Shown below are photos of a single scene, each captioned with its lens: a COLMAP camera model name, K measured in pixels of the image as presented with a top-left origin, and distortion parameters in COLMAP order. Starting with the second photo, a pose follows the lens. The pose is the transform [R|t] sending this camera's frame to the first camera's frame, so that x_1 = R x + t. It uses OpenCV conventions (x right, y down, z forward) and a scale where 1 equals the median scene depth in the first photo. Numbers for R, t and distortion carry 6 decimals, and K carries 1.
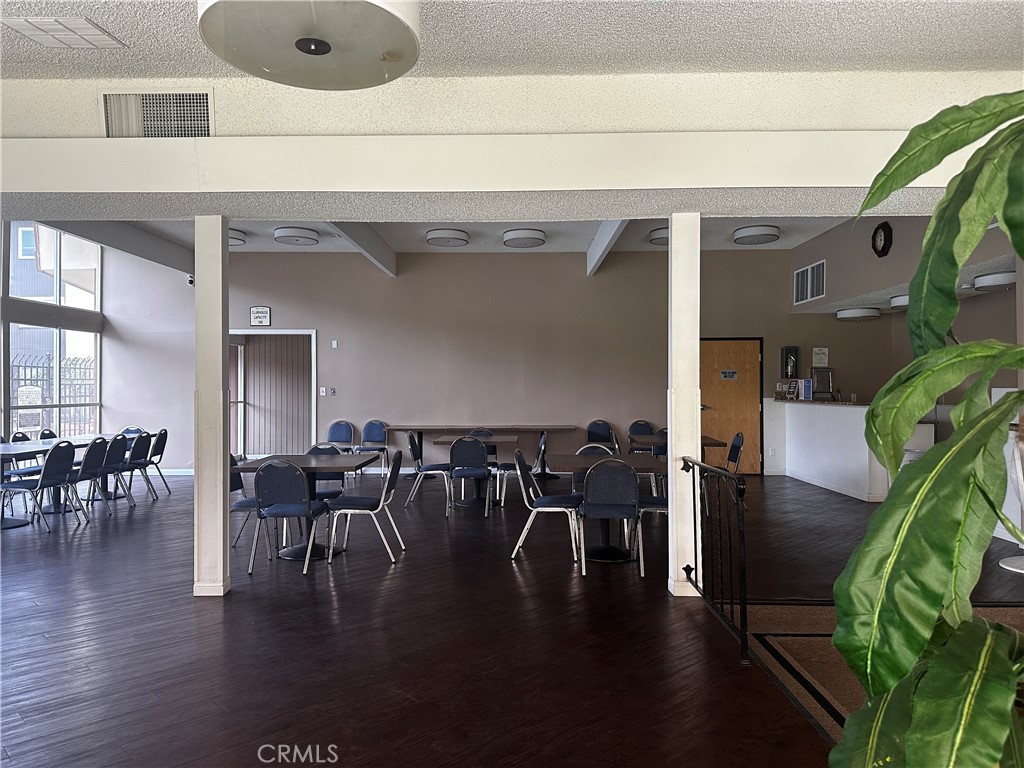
lens RADIAL K [[711.4, 0, 505.6], [0, 711.4, 386.7], [0, 0, 1]] dist [0.051153, -0.053009]
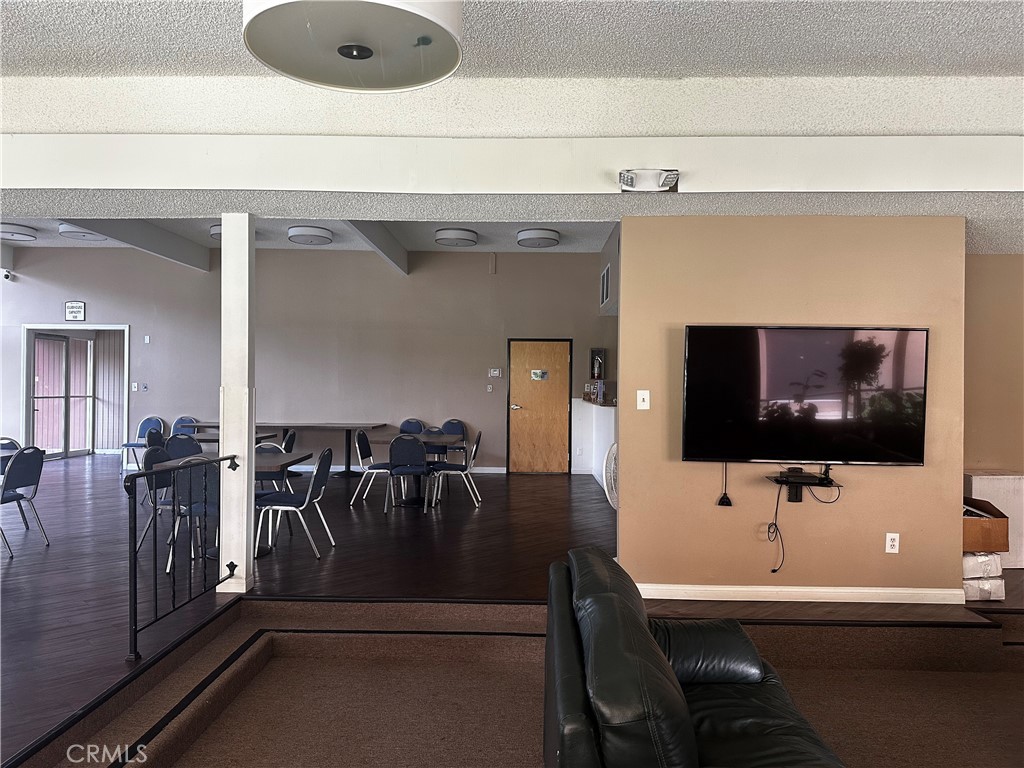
lens RADIAL K [[711.4, 0, 522.1], [0, 711.4, 377.0], [0, 0, 1]] dist [0.051153, -0.053009]
pose [[0.999880, 0.012325, -0.009351, 0.298771], [-0.012440, 0.999847, -0.012321, -0.001394], [0.009198, 0.012436, 0.999880, -0.004965]]
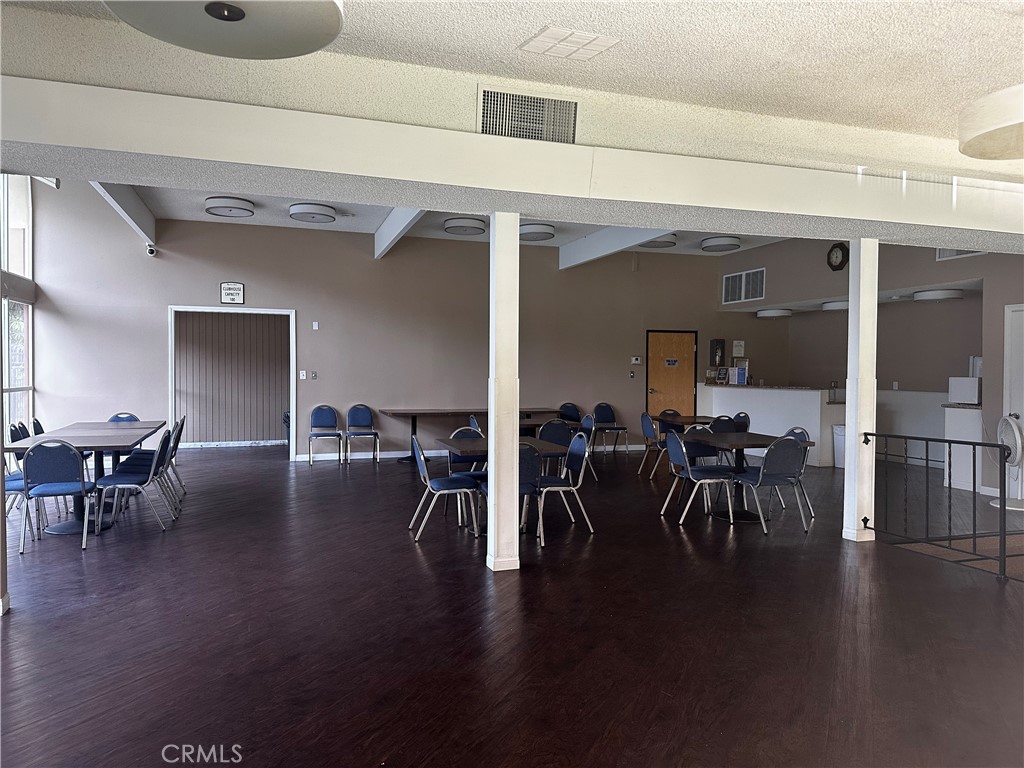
lens RADIAL K [[711.4, 0, 509.0], [0, 711.4, 381.1], [0, 0, 1]] dist [0.051153, -0.053009]
pose [[0.943414, 0.003275, 0.331602, -0.314664], [-0.008862, 0.999843, 0.015336, -0.002246], [-0.331500, -0.017407, 0.943295, 0.004464]]
